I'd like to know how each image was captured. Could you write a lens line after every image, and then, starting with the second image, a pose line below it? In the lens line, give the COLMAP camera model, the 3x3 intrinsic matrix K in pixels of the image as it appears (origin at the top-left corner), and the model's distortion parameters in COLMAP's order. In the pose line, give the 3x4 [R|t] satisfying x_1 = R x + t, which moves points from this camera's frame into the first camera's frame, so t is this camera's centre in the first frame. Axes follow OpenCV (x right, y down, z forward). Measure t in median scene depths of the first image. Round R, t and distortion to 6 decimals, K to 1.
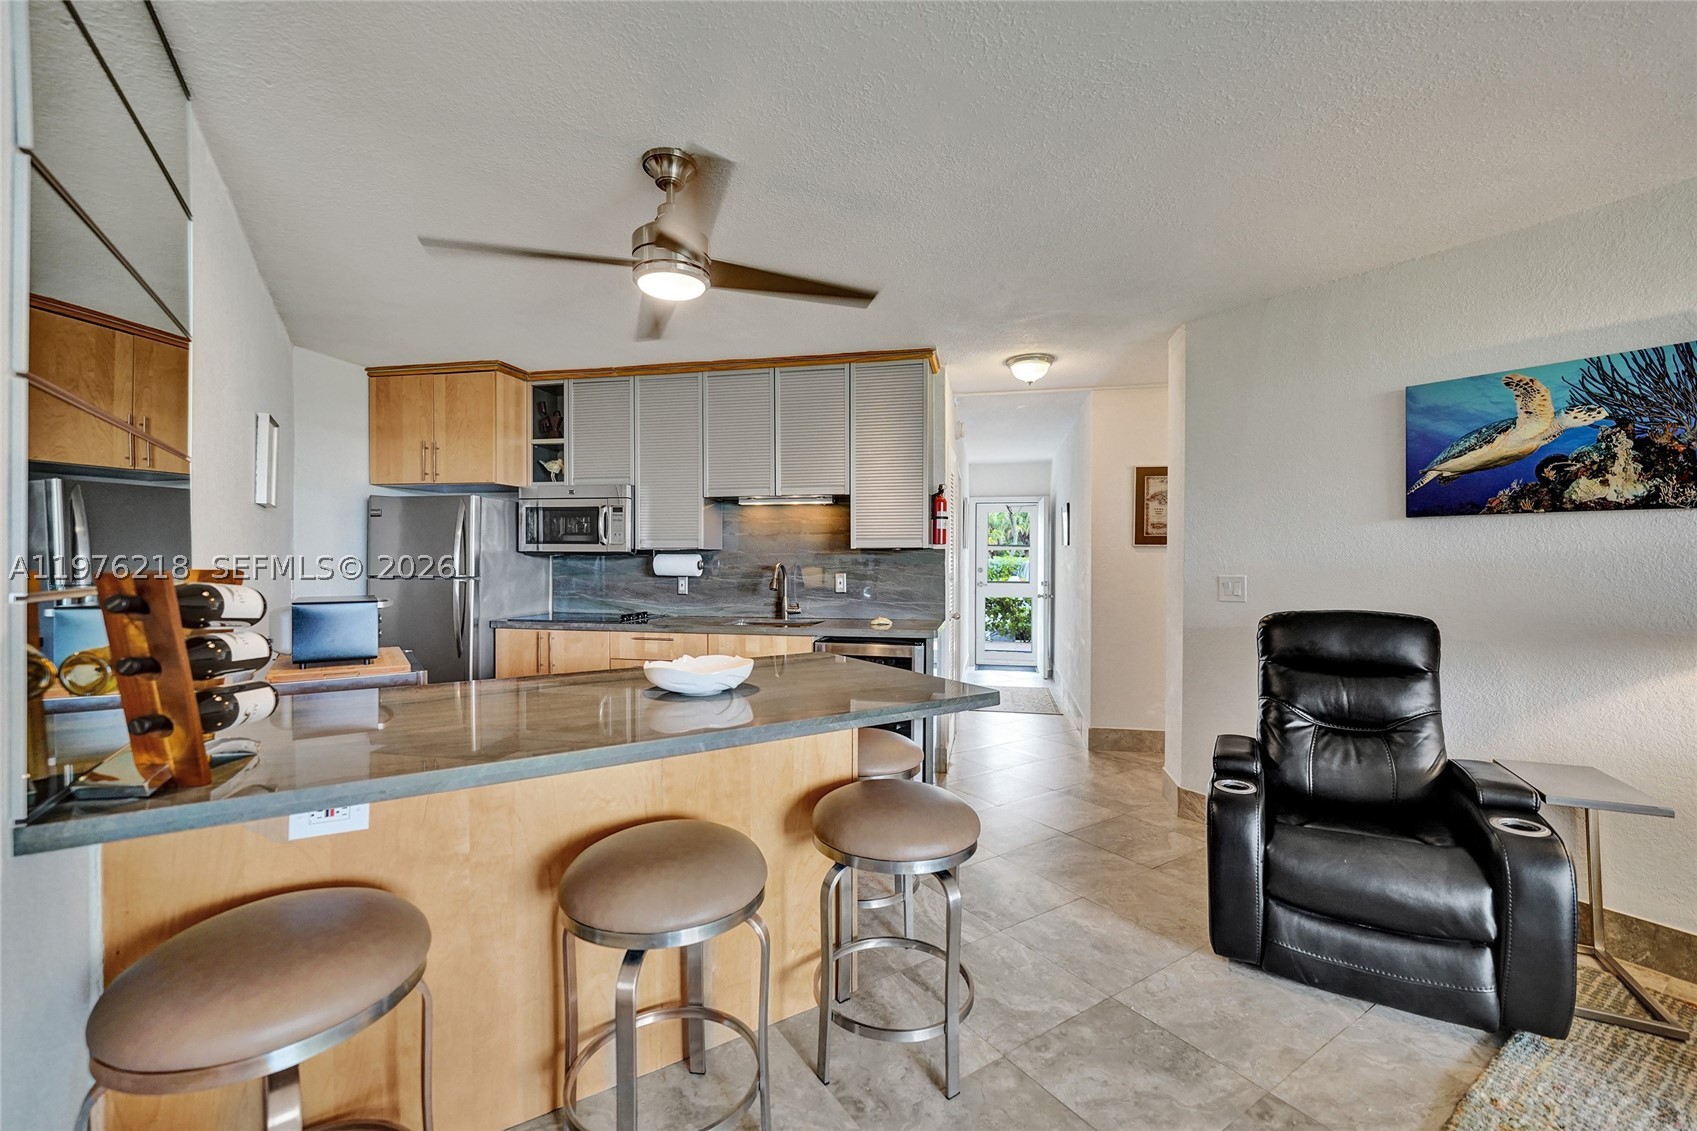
lens RADIAL K [[699.0, 0, 847.1], [0, 699.0, 556.5], [0, 0, 1]] dist [-0.006878, 0.000322]
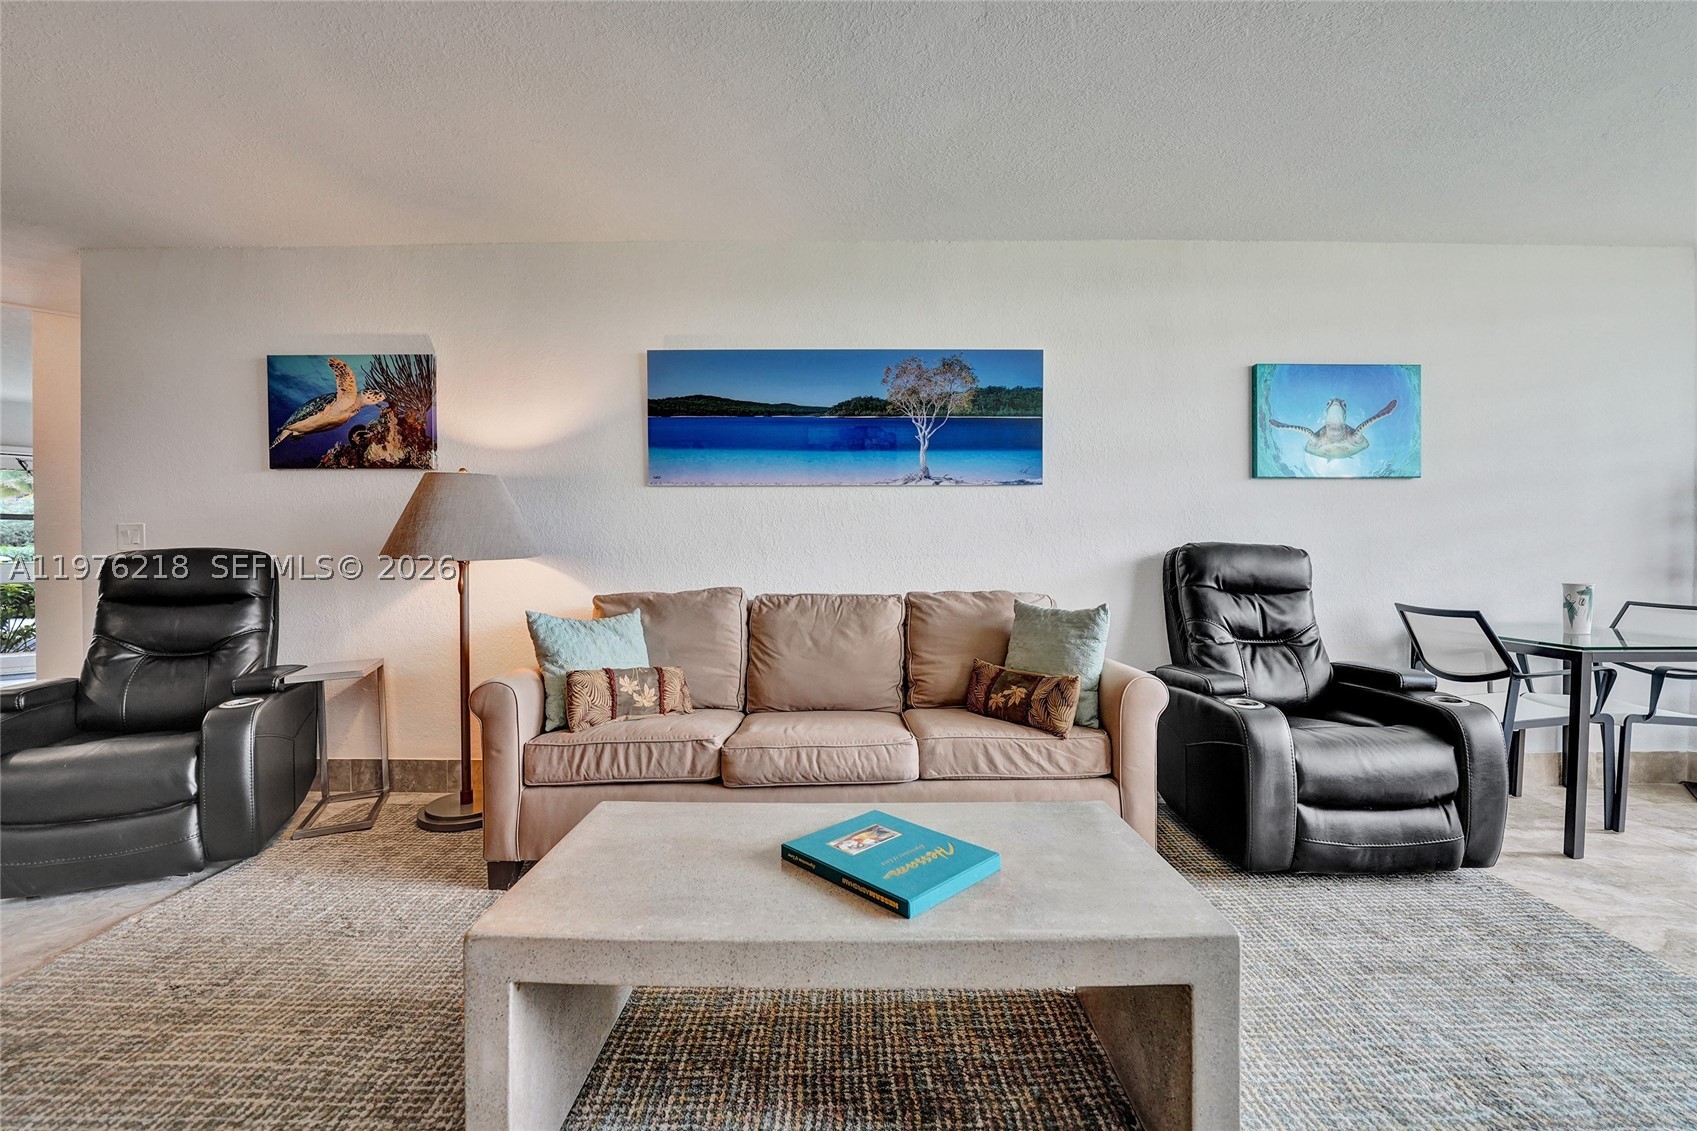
lens RADIAL K [[699.0, 0, 848.8], [0, 699.0, 560.3], [0, 0, 1]] dist [-0.006878, 0.000322]
pose [[0.571762, -0.003665, 0.820412, 0.468493], [0.000850, 0.999992, 0.003875, 0.106710], [-0.820419, -0.001518, 0.571760, -0.519153]]
